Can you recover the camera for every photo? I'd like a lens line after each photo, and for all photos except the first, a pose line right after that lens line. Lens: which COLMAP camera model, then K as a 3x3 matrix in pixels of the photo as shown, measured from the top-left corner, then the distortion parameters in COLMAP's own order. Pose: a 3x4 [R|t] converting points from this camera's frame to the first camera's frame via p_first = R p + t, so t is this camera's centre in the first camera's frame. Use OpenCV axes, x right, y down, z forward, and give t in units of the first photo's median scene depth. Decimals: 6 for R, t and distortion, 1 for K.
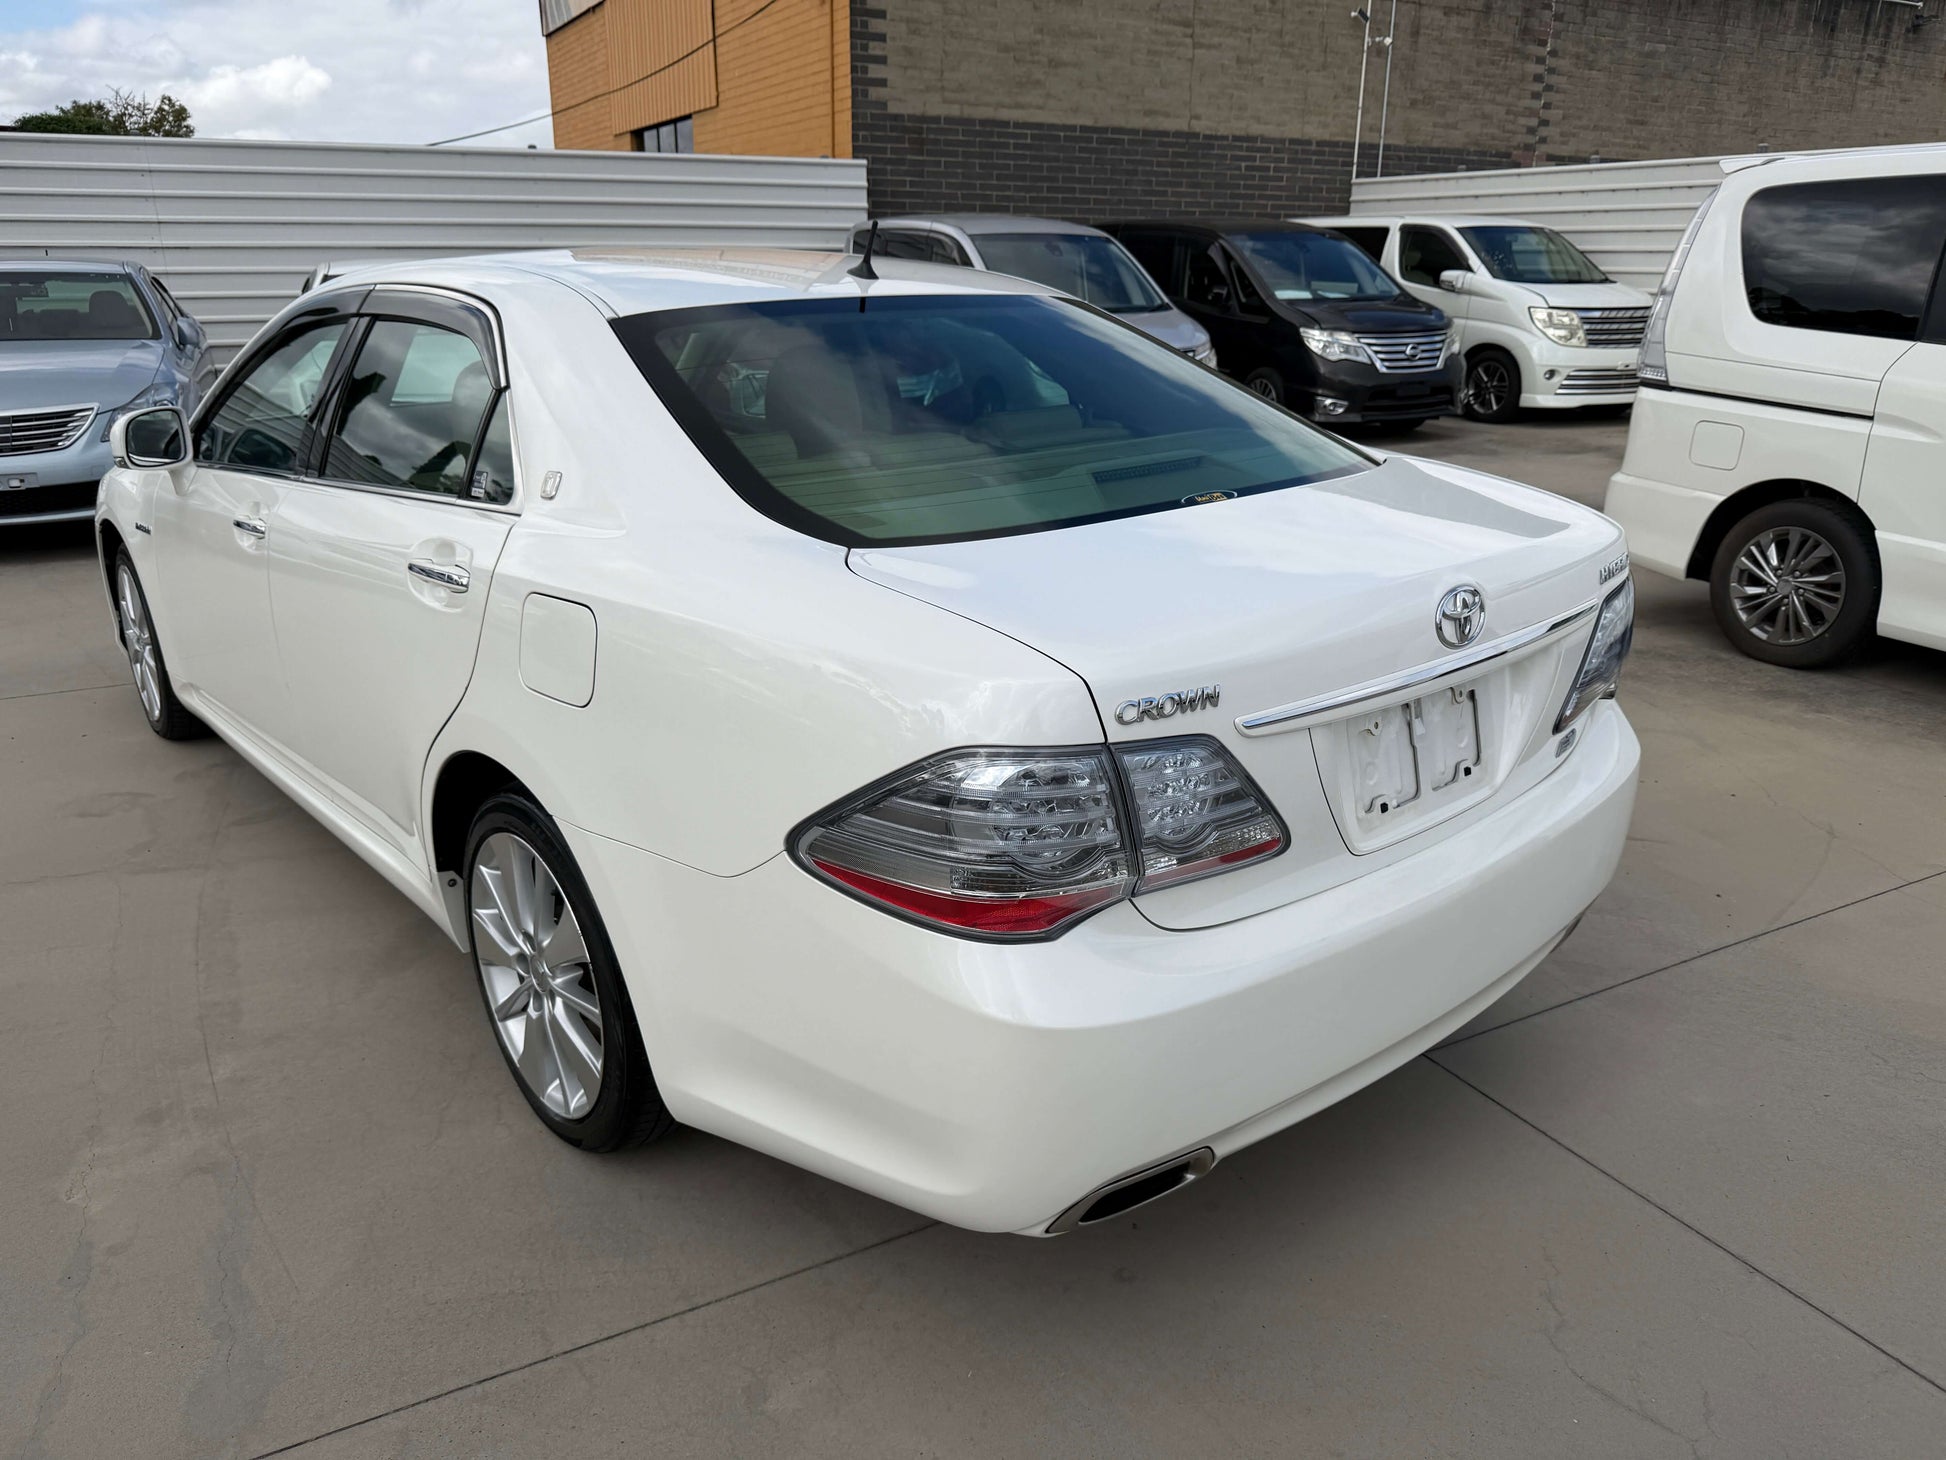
lens RADIAL K [[1372.0, 0, 967.3], [0, 1372.0, 735.6], [0, 0, 1]] dist [0.009992, -0.002967]
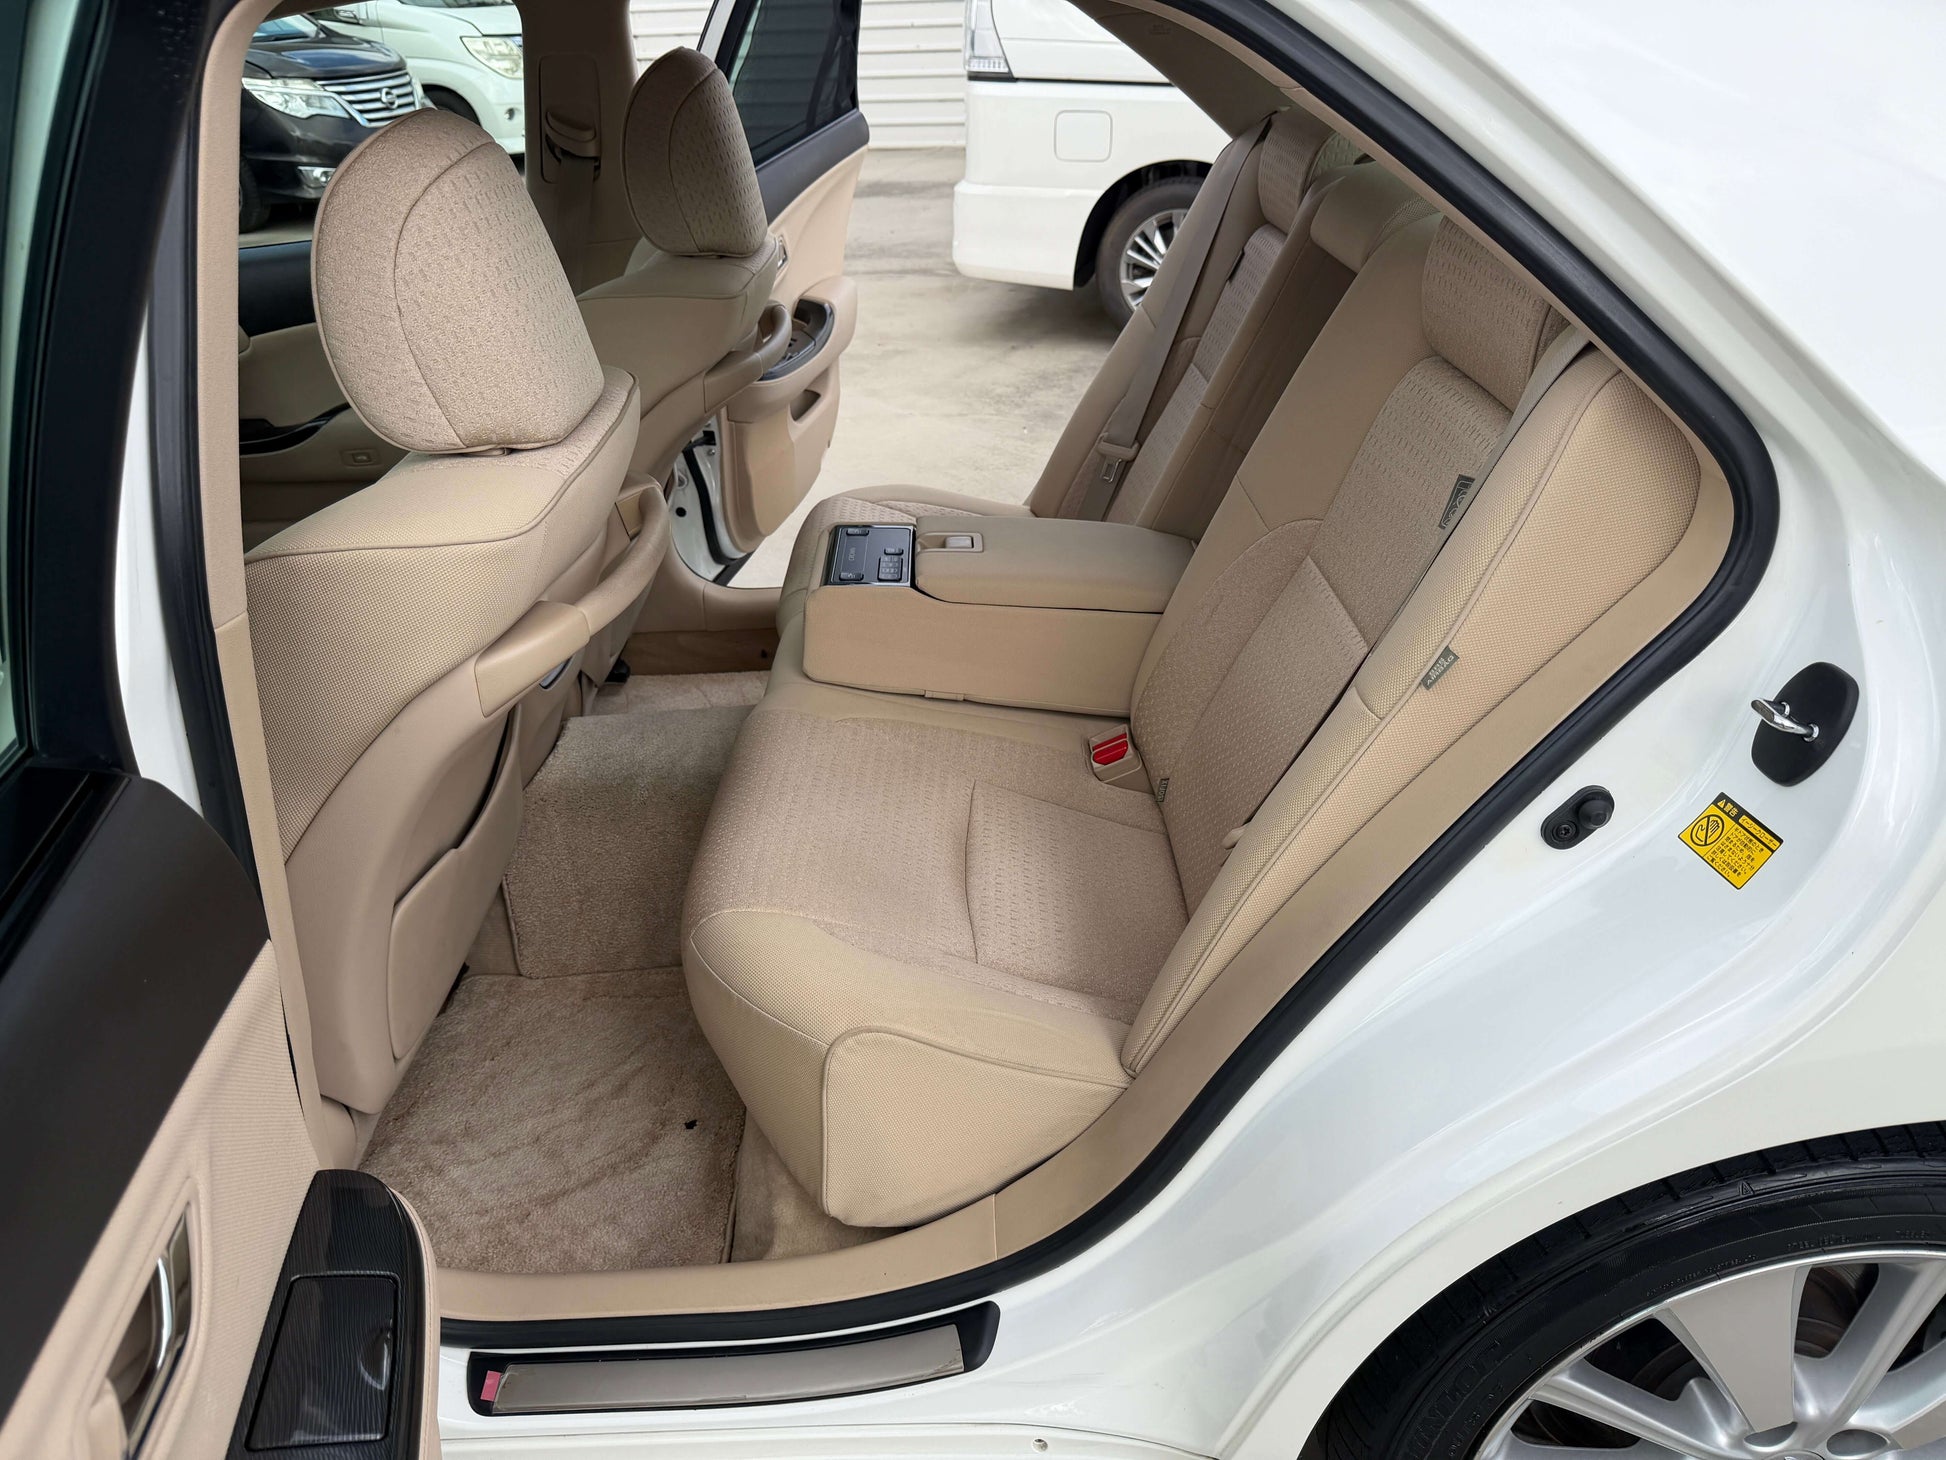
lens RADIAL K [[1372.0, 0, 967.3], [0, 1372.0, 735.6], [0, 0, 1]] dist [0.009992, -0.002967]
pose [[0.674026, -0.383767, 0.631198, -0.117245], [0.281113, 0.923429, 0.261256, -0.041575], [-0.683128, 0.001344, 0.730297, 0.150442]]
